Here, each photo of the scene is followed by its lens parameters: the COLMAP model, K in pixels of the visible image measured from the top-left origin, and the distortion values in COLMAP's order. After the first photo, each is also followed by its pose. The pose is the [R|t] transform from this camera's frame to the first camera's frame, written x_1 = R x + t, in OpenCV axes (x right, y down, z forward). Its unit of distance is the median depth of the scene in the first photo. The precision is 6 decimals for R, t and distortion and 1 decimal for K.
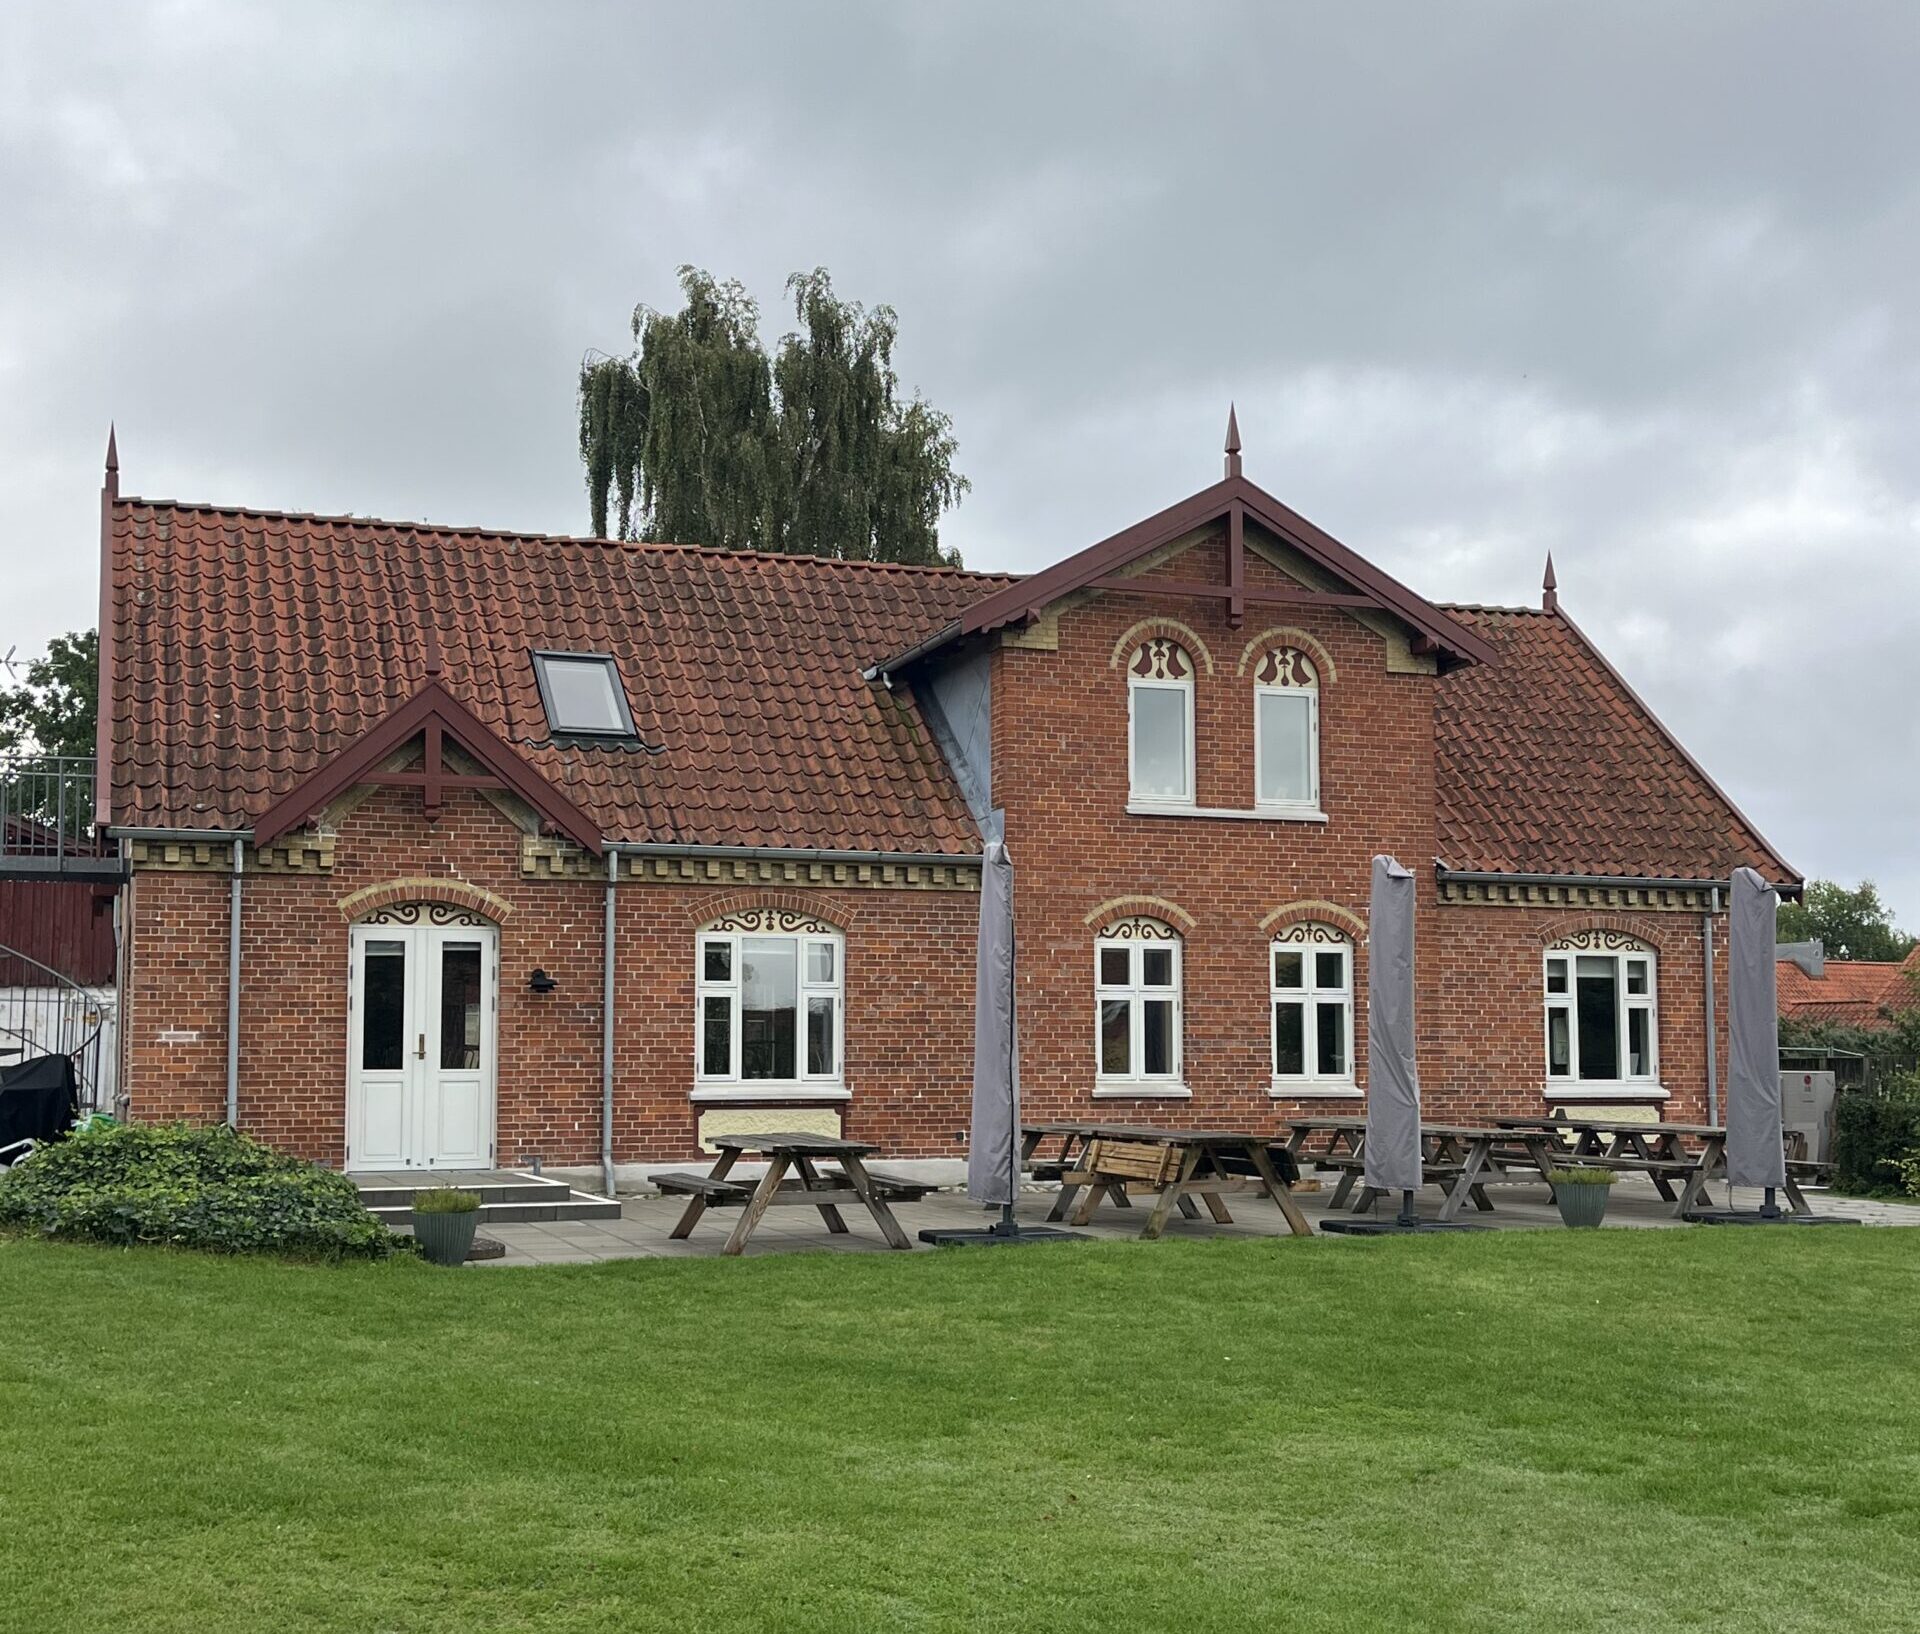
lens RADIAL K [[2294.8, 0, 988.6], [0, 2294.8, 897.4], [0, 0, 1]] dist [0.142211, 0.000000]
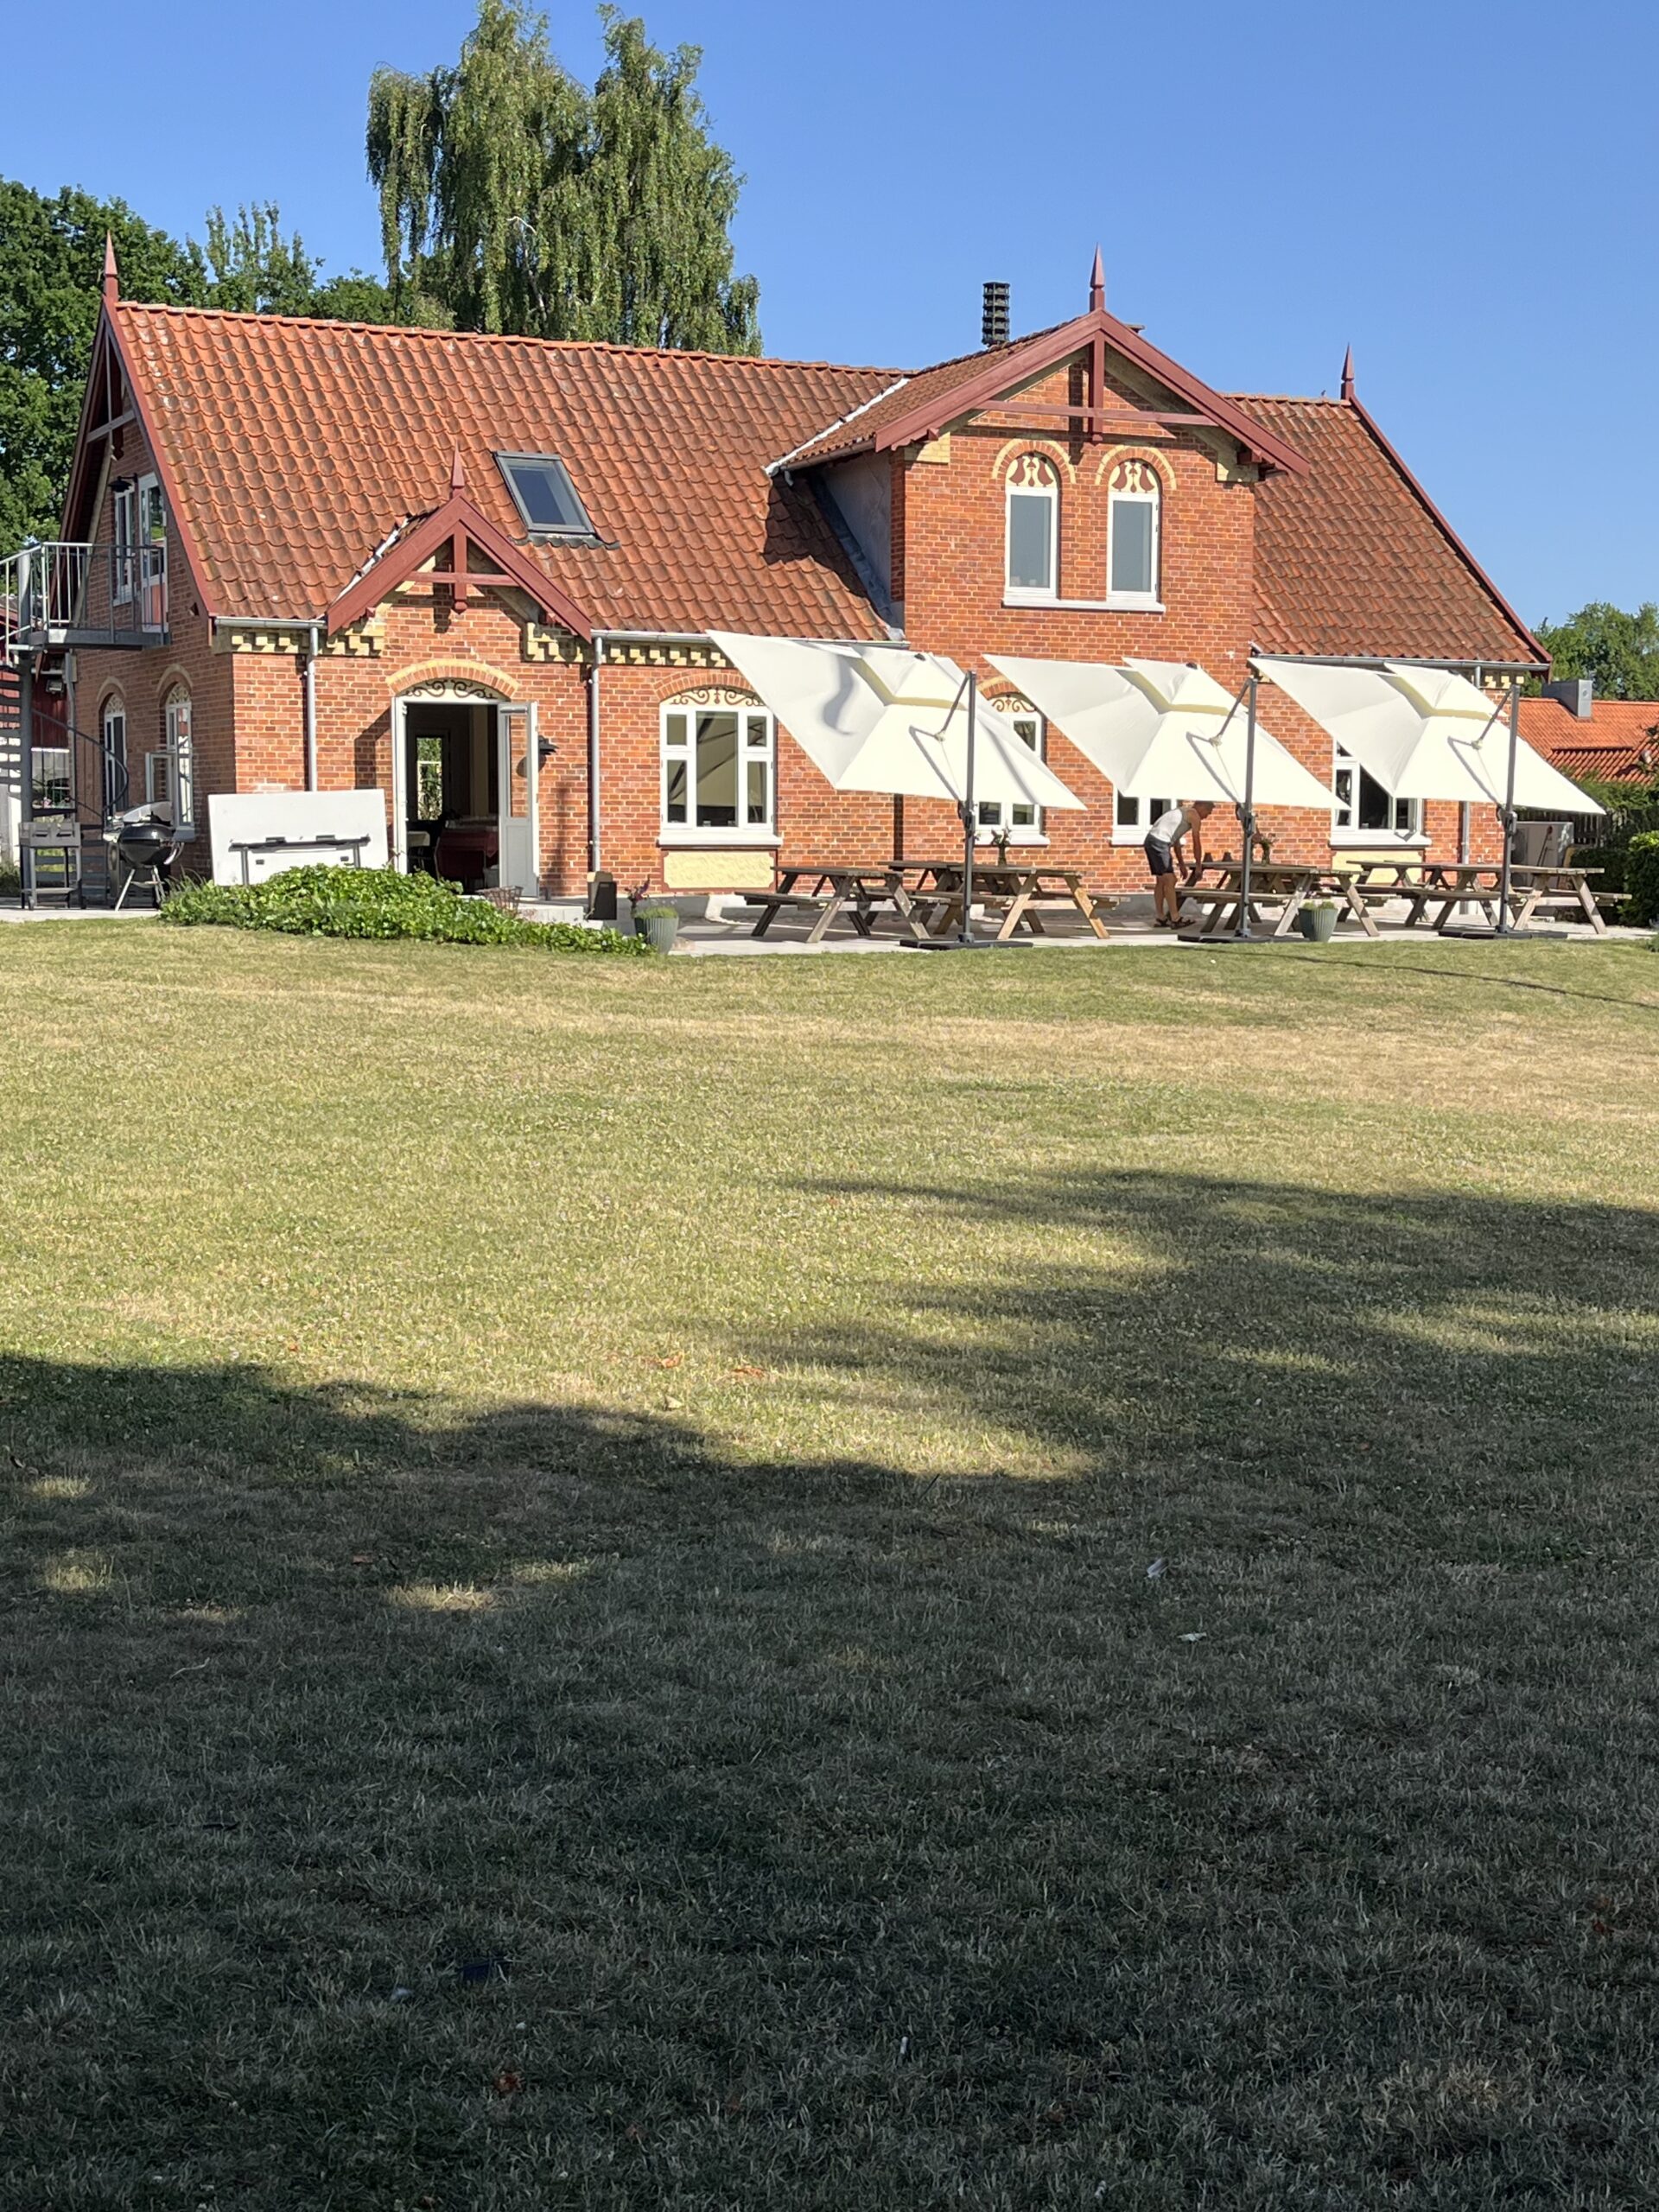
lens RADIAL K [[2895.6, 0, 836.6], [0, 2895.6, 1120.7], [0, 0, 1]] dist [0.073349, 0.000000]
pose [[0.995612, -0.003752, 0.093502, -0.168732], [-0.012905, 0.984145, 0.176895, -0.038891], [-0.092684, -0.177325, 0.979778, -0.515697]]
